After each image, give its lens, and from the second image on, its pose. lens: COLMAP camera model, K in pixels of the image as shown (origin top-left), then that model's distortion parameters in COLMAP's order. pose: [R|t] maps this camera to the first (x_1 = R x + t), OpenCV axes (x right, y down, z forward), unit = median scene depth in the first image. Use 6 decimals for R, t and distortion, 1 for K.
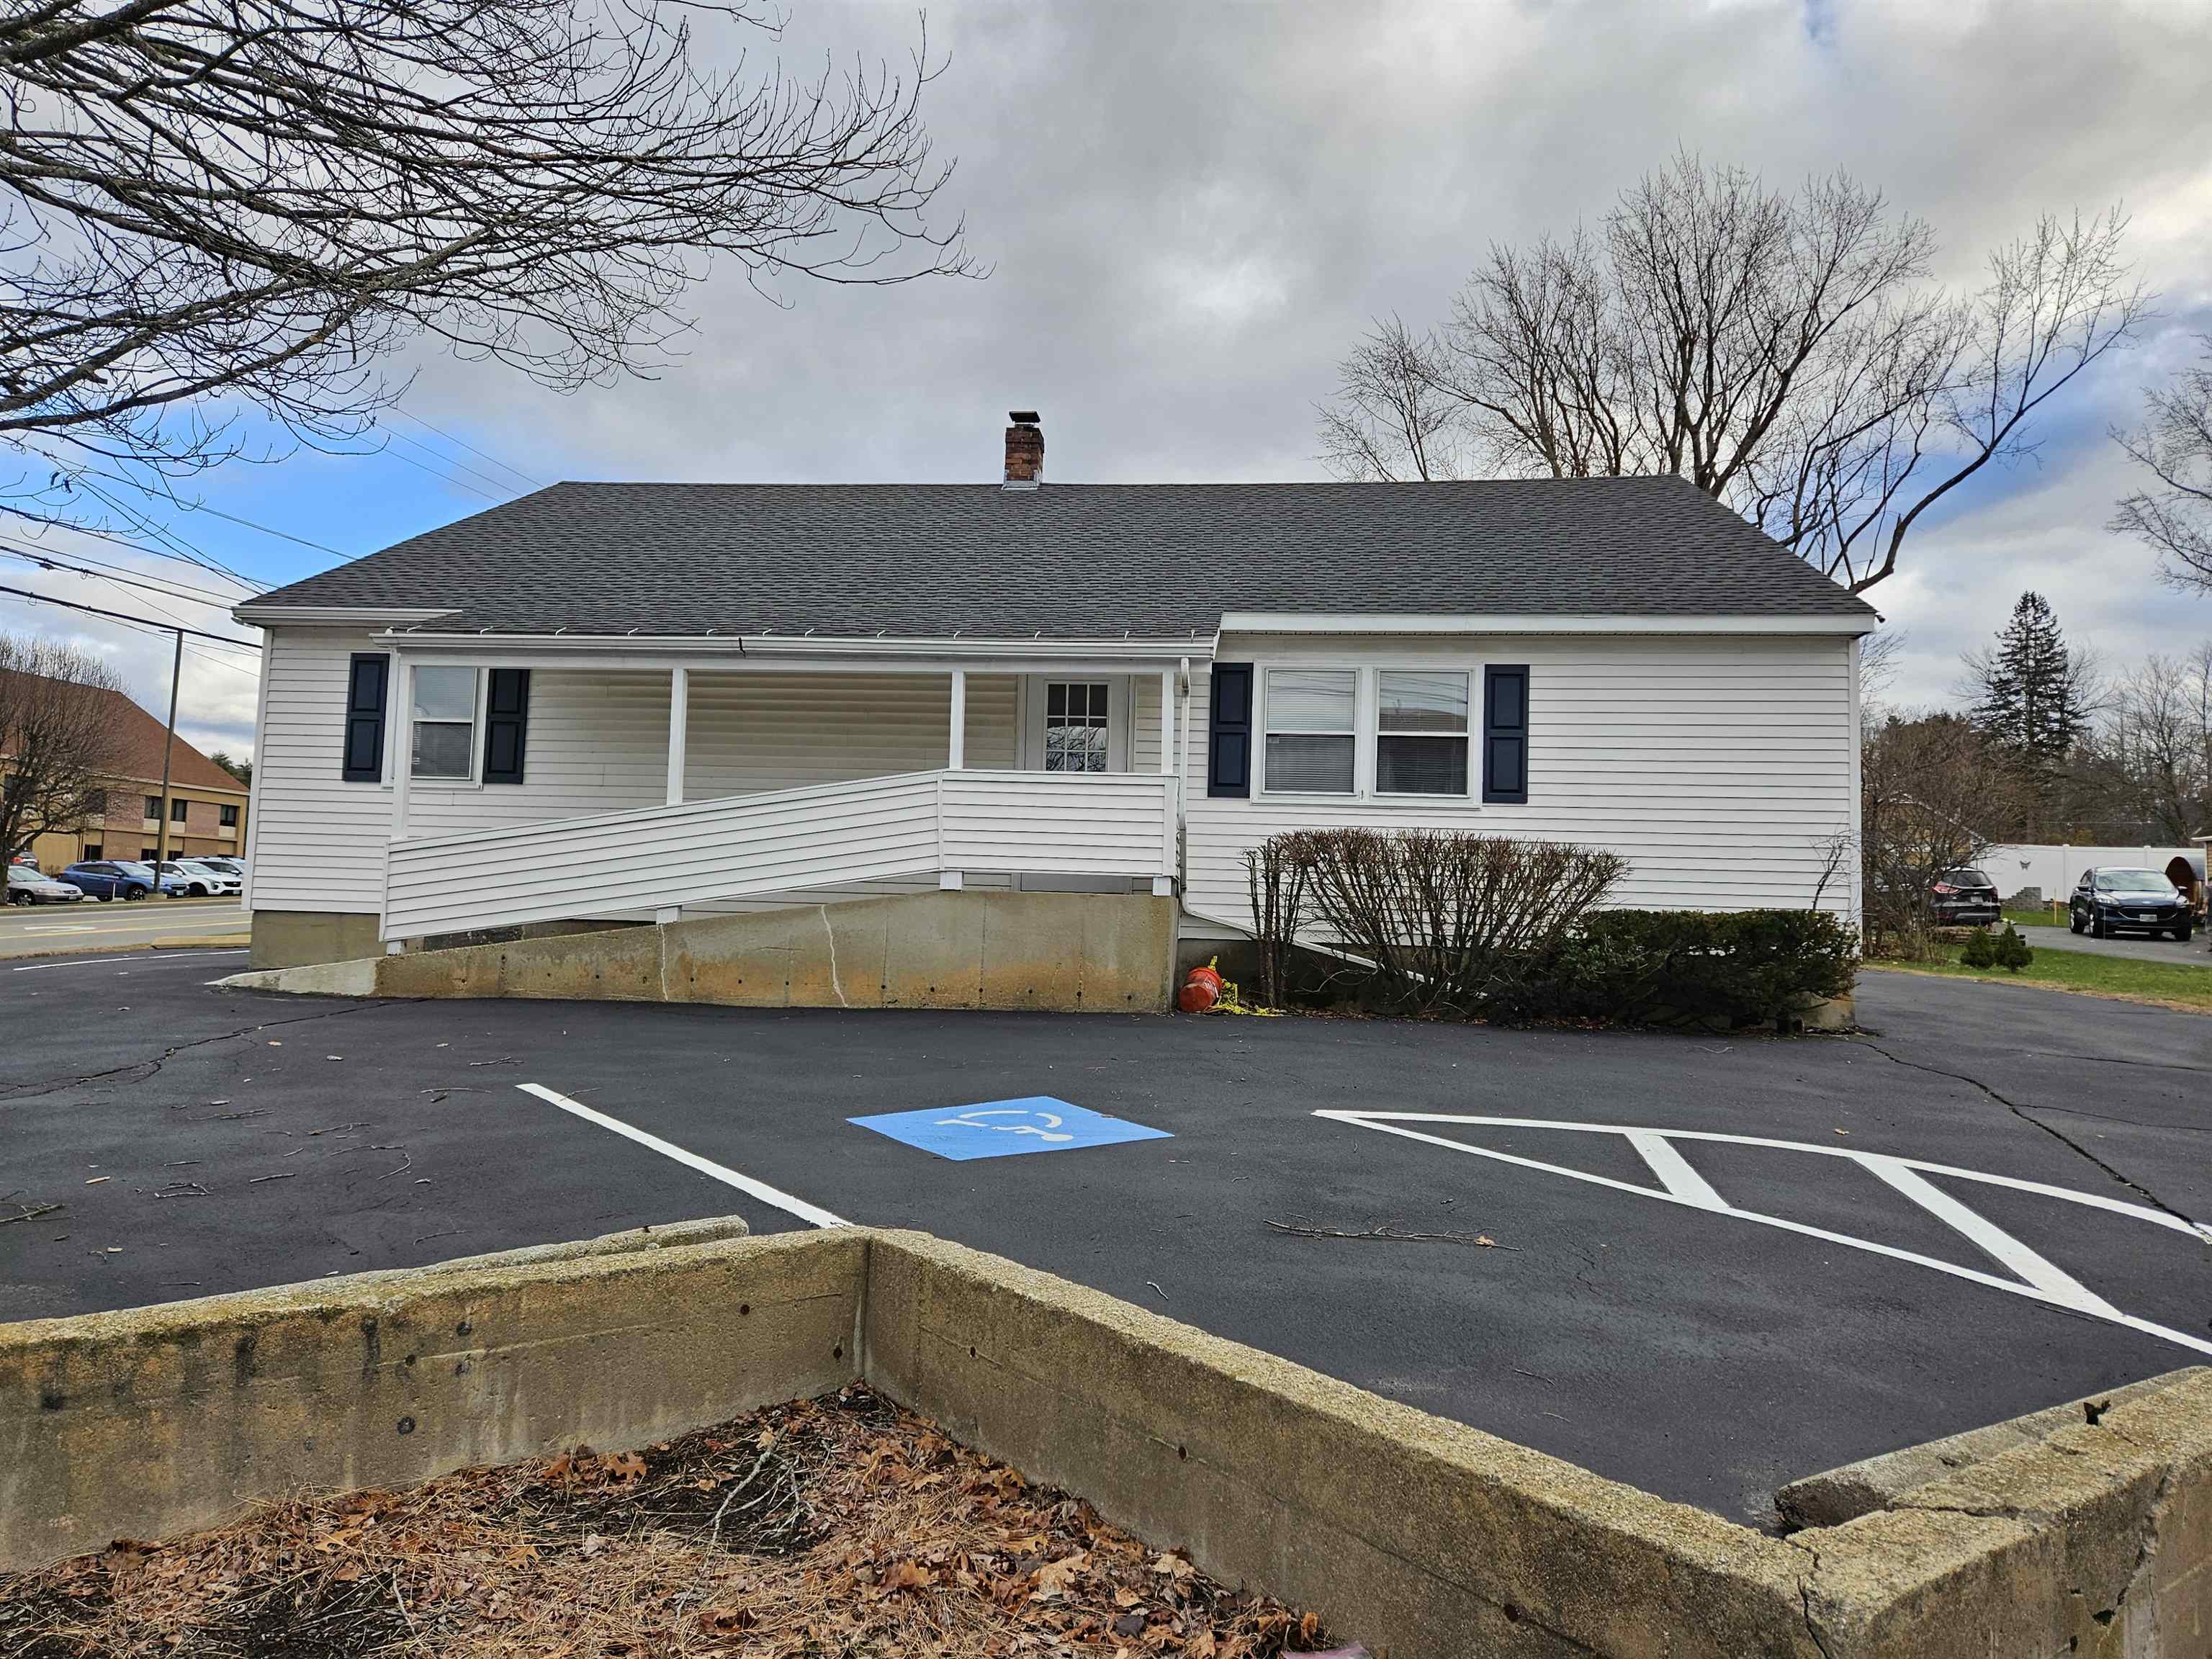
lens RADIAL K [[1473.2, 0, 1125.0], [0, 1473.2, 844.3], [0, 0, 1]] dist [0.097287, -0.083015]
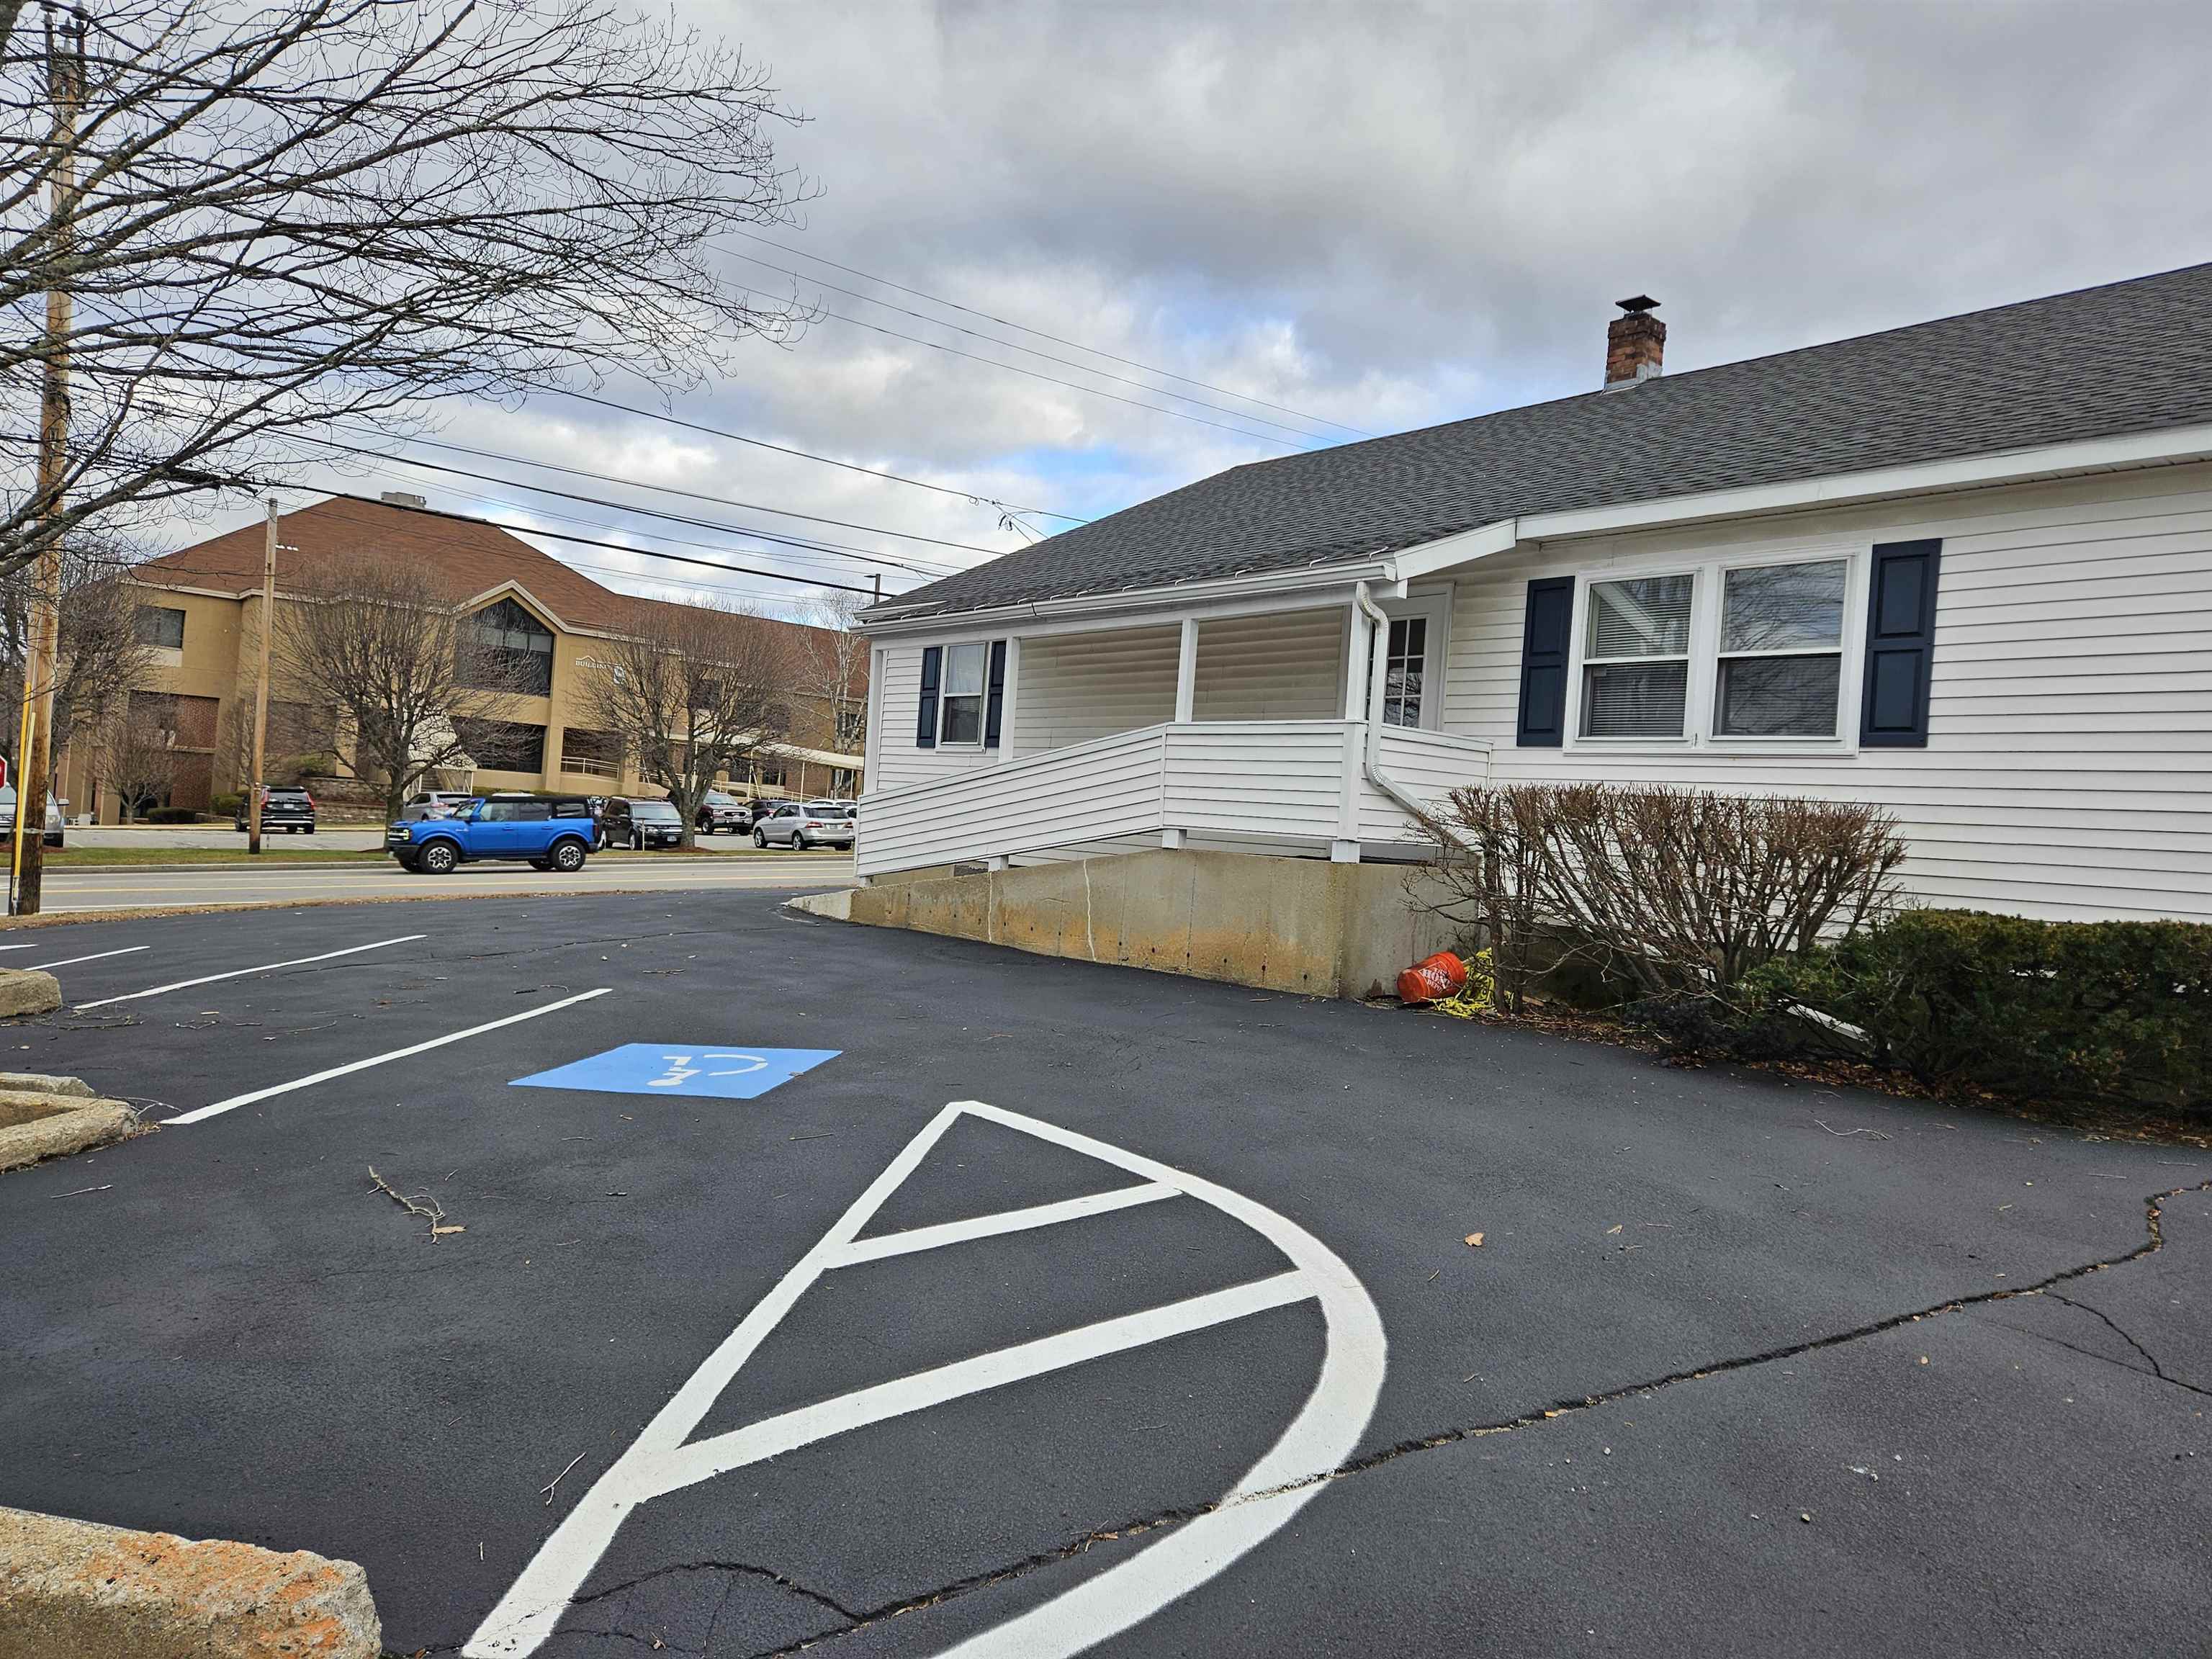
lens RADIAL K [[1487.3, 0, 1110.8], [0, 1487.3, 812.4], [0, 0, 1]] dist [0.092316, -0.081374]
pose [[0.718606, 0.012622, -0.695303, 0.480496], [-0.011617, 0.999914, 0.006146, 0.001844], [0.695321, 0.003661, 0.718690, 0.255105]]
